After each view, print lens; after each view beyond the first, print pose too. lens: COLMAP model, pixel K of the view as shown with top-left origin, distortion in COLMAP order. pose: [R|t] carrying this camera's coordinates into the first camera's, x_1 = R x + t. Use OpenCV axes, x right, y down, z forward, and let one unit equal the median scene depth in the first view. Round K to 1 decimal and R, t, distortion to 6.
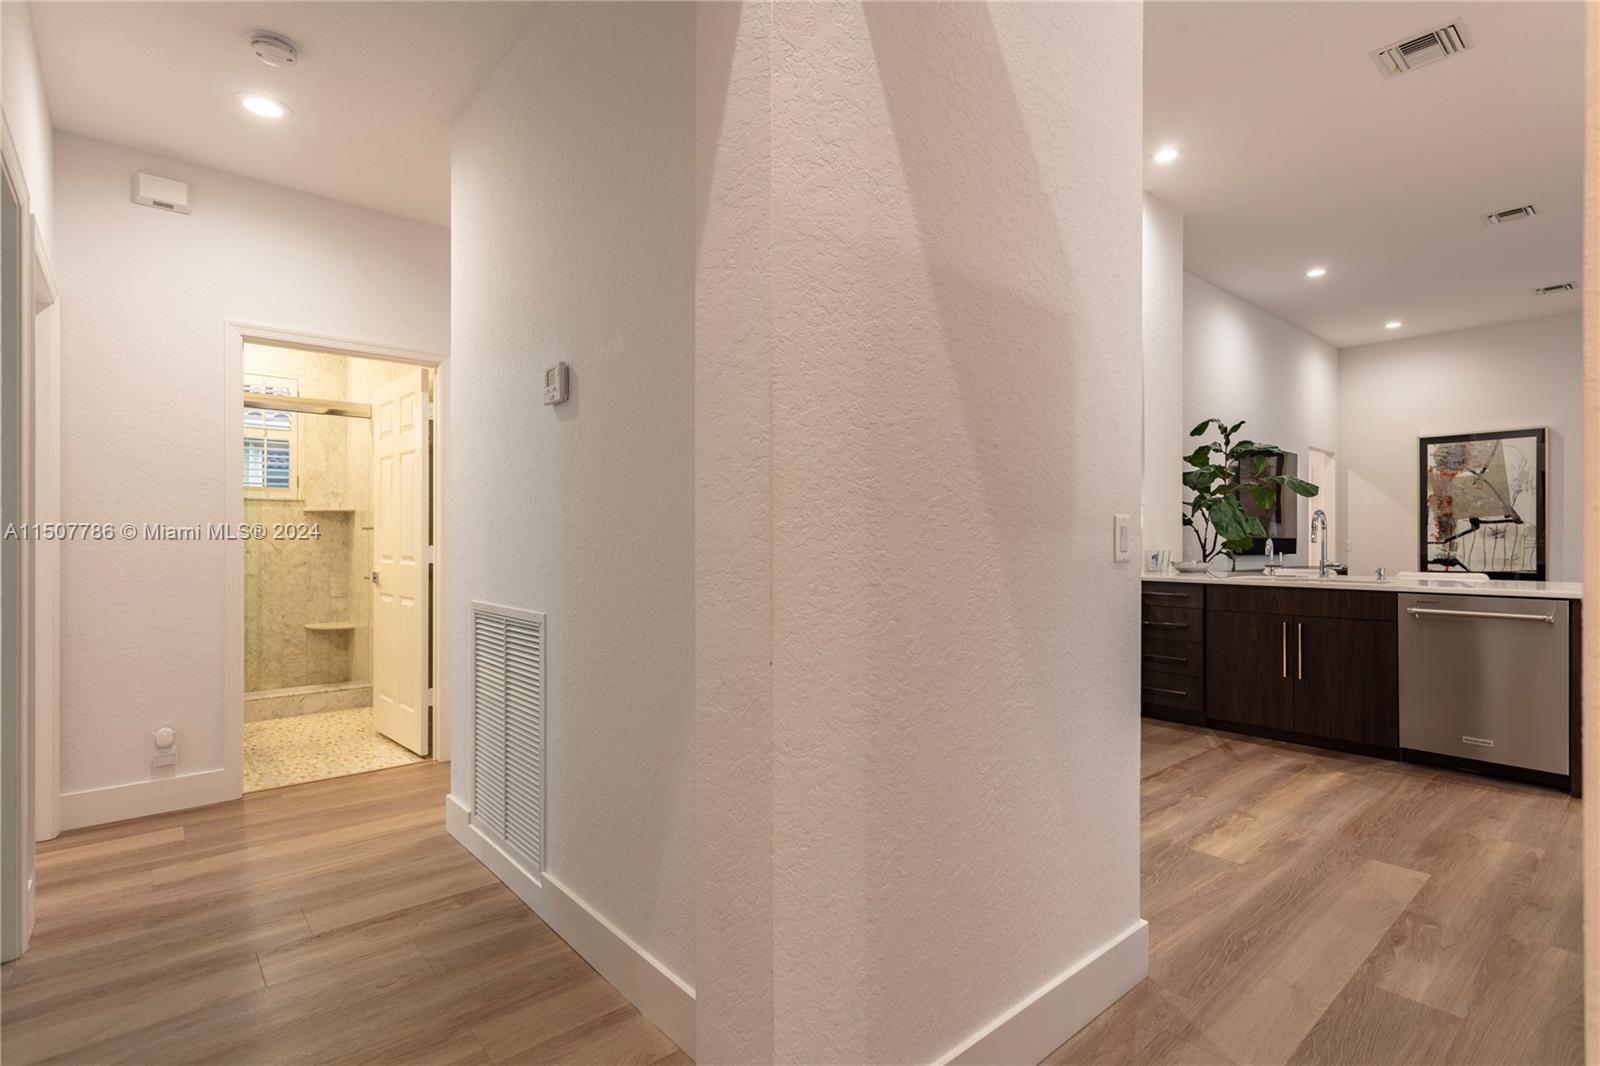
lens RADIAL K [[771.8, 0, 794.3], [0, 771.8, 541.8], [0, 0, 1]] dist [-0.000635, 0.034160]
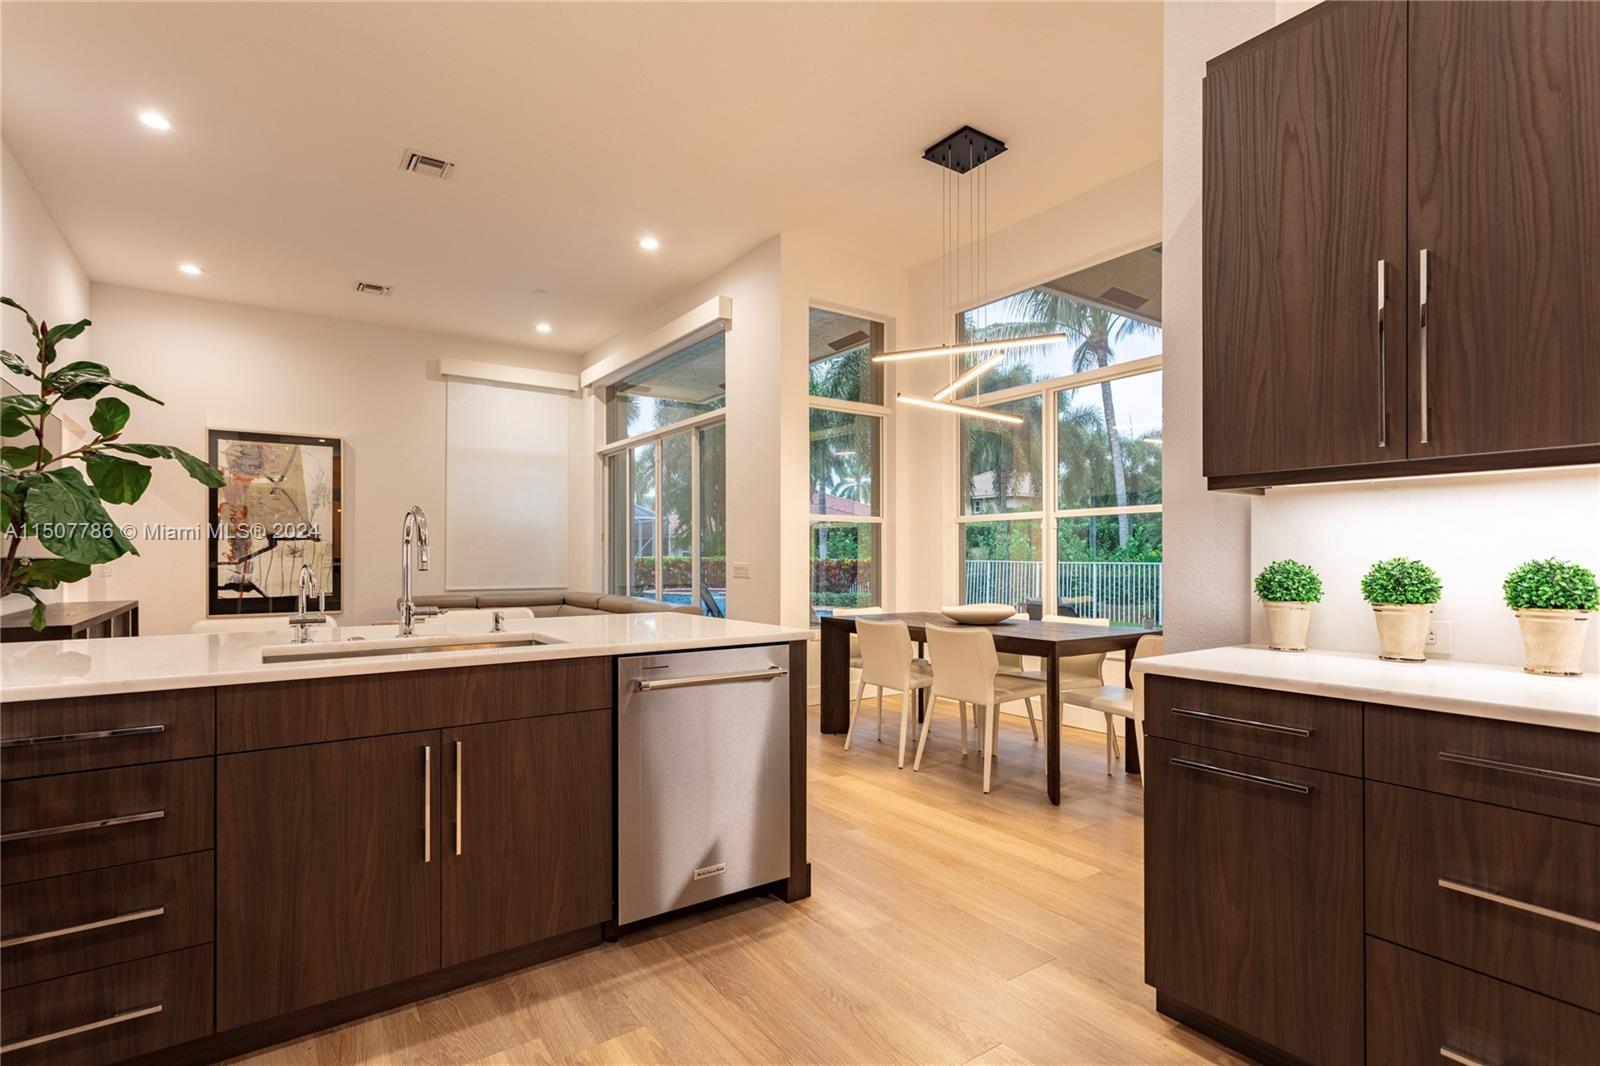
lens RADIAL K [[771.8, 0, 794.3], [0, 771.8, 541.8], [0, 0, 1]] dist [-0.000635, 0.034160]
pose [[0.104114, 0.017100, 0.994418, 0.093673], [0.004513, 0.999834, -0.017666, -0.004259], [-0.994555, 0.006327, 0.104020, 0.358531]]
